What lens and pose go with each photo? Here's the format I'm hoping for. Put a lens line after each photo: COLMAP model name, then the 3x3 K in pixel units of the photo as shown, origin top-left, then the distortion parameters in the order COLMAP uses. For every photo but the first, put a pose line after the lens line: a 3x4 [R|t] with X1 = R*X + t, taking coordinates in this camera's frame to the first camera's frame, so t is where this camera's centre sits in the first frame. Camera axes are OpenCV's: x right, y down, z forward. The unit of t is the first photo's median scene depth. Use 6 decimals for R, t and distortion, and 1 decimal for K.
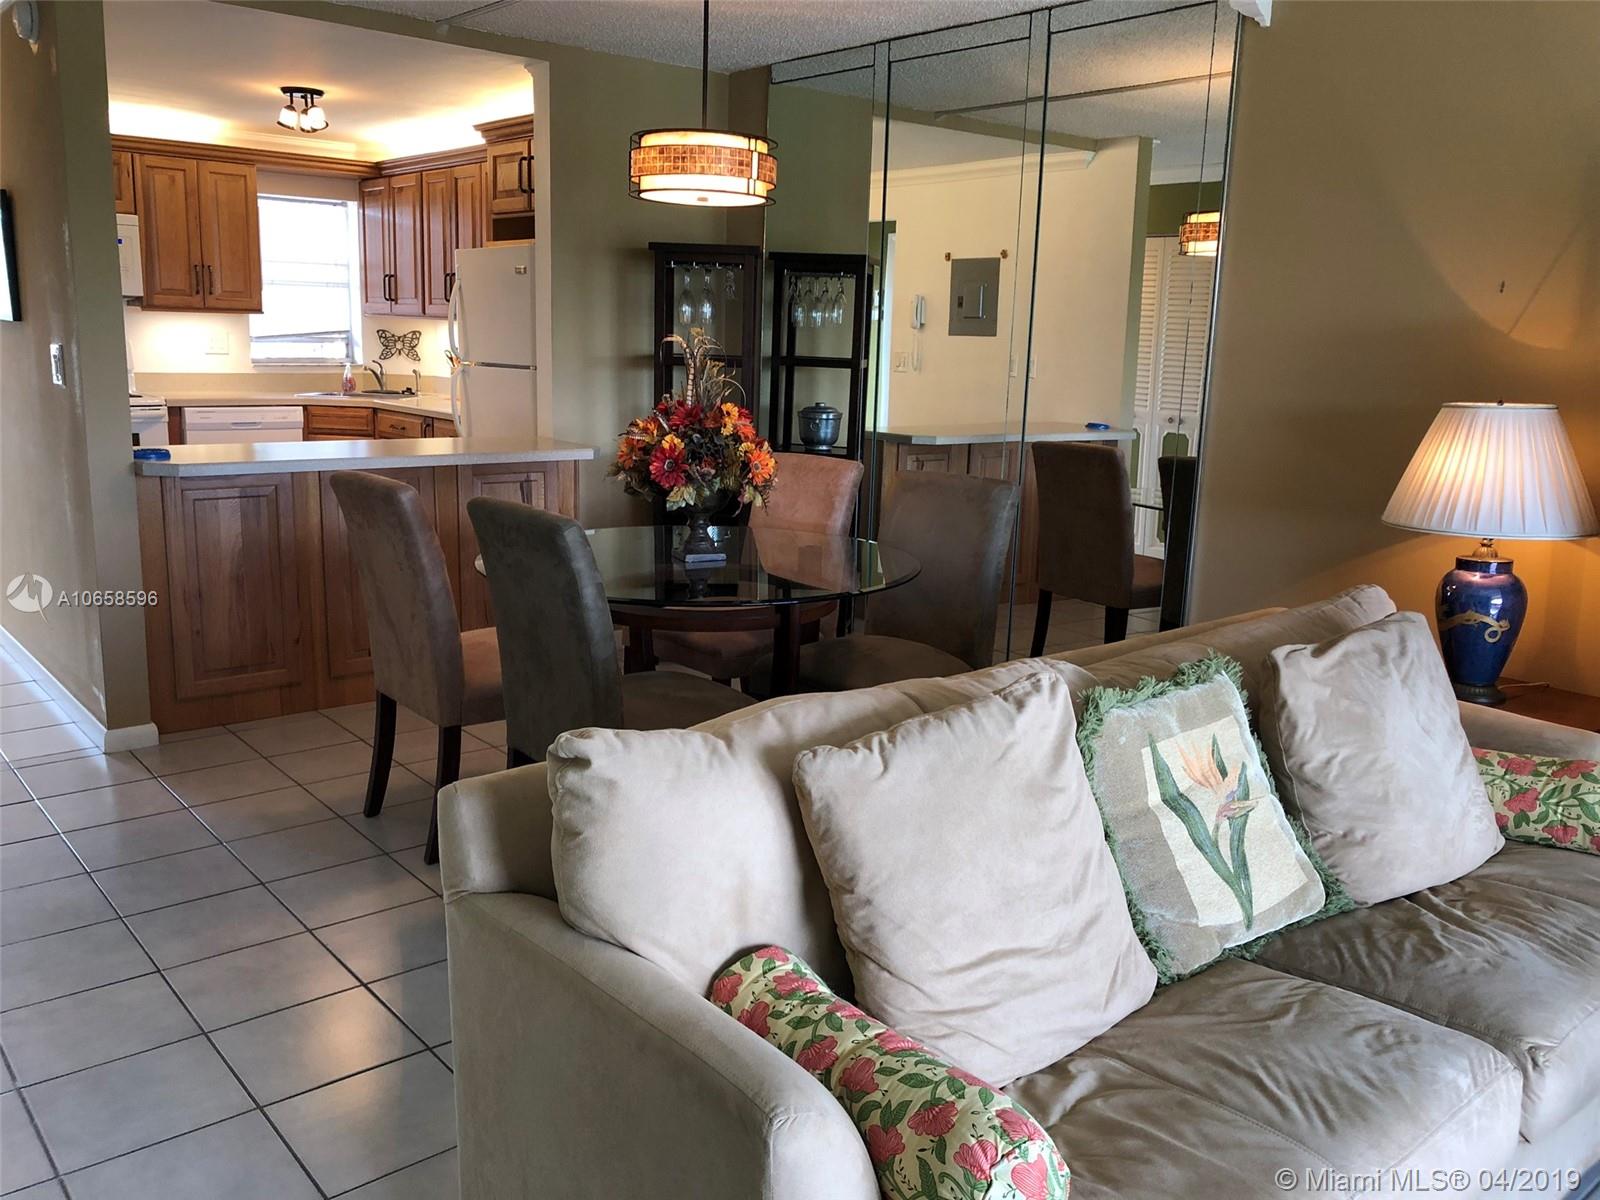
lens RADIAL K [[1309.7, 0, 801.4], [0, 1309.7, 597.6], [0, 0, 1]] dist [0.031954, 0.003035]
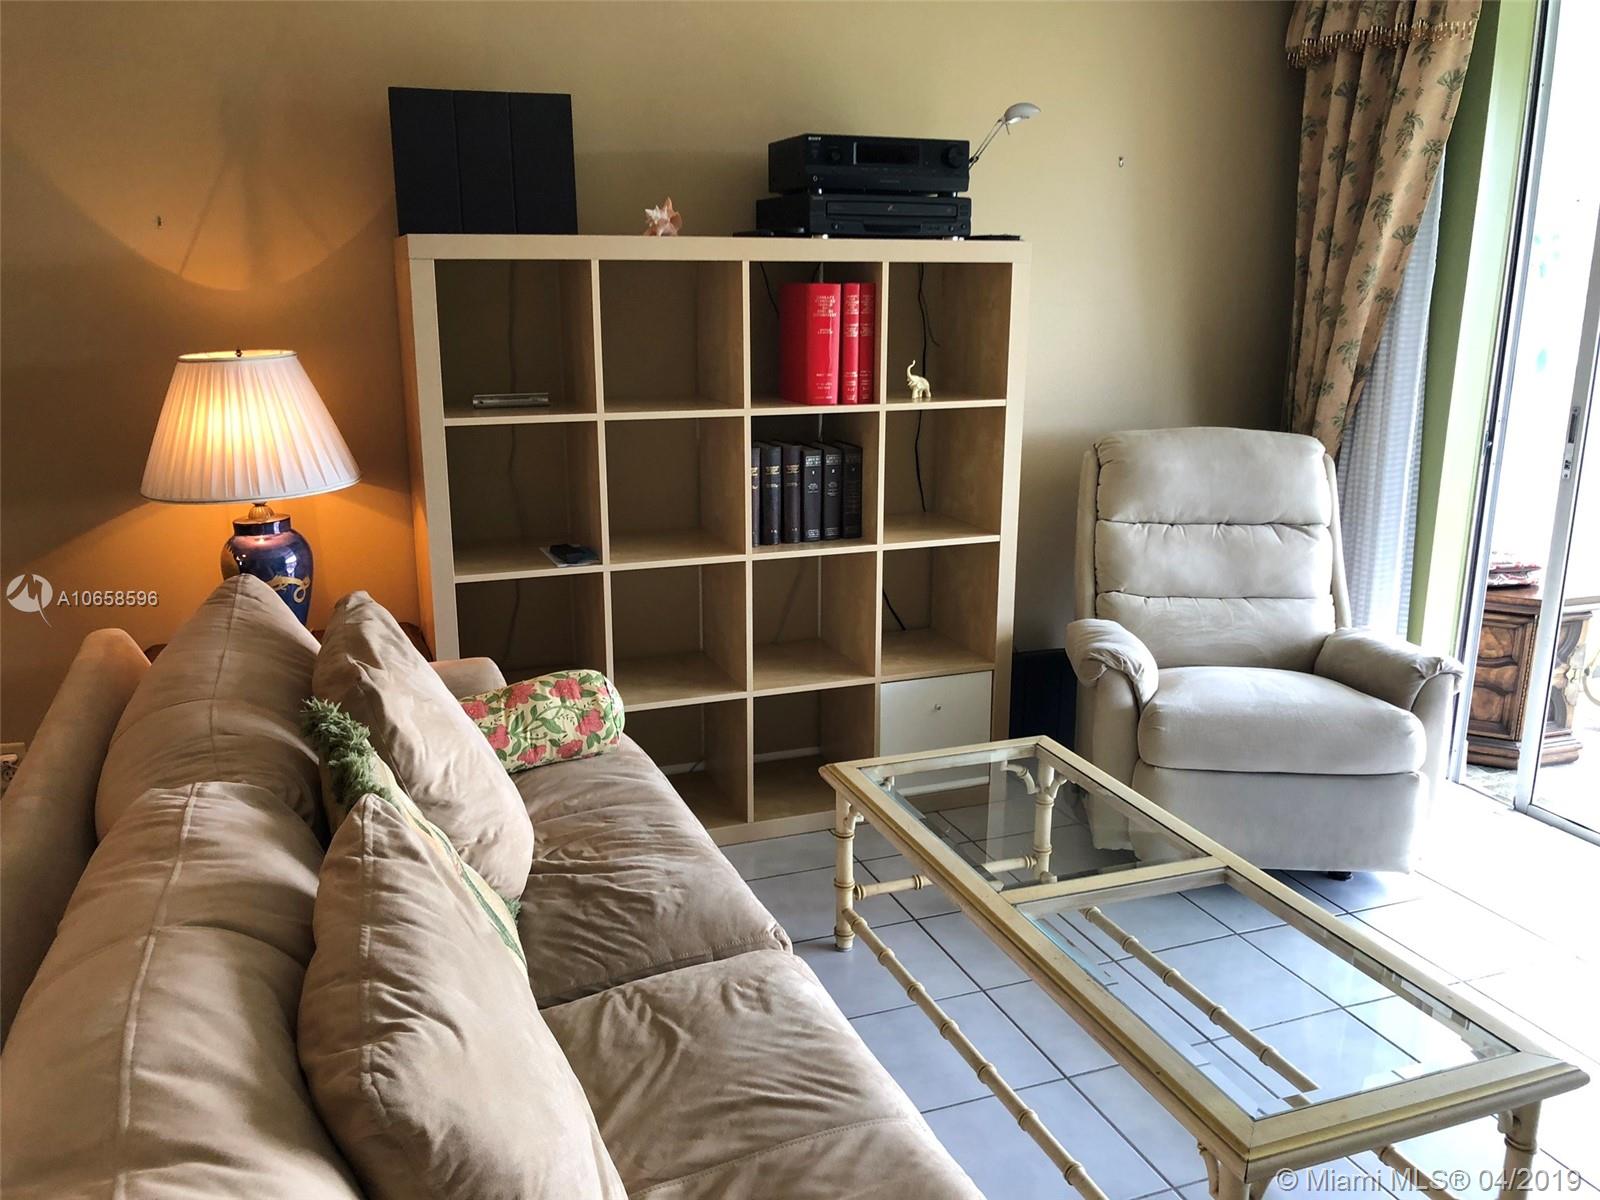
lens RADIAL K [[1309.7, 0, 800.9], [0, 1309.7, 598.0], [0, 0, 1]] dist [0.031954, 0.003035]
pose [[0.336287, -0.260012, 0.905155, -0.301225], [0.197079, 0.959280, 0.202340, -0.124561], [-0.920908, 0.110343, 0.373836, 0.420633]]
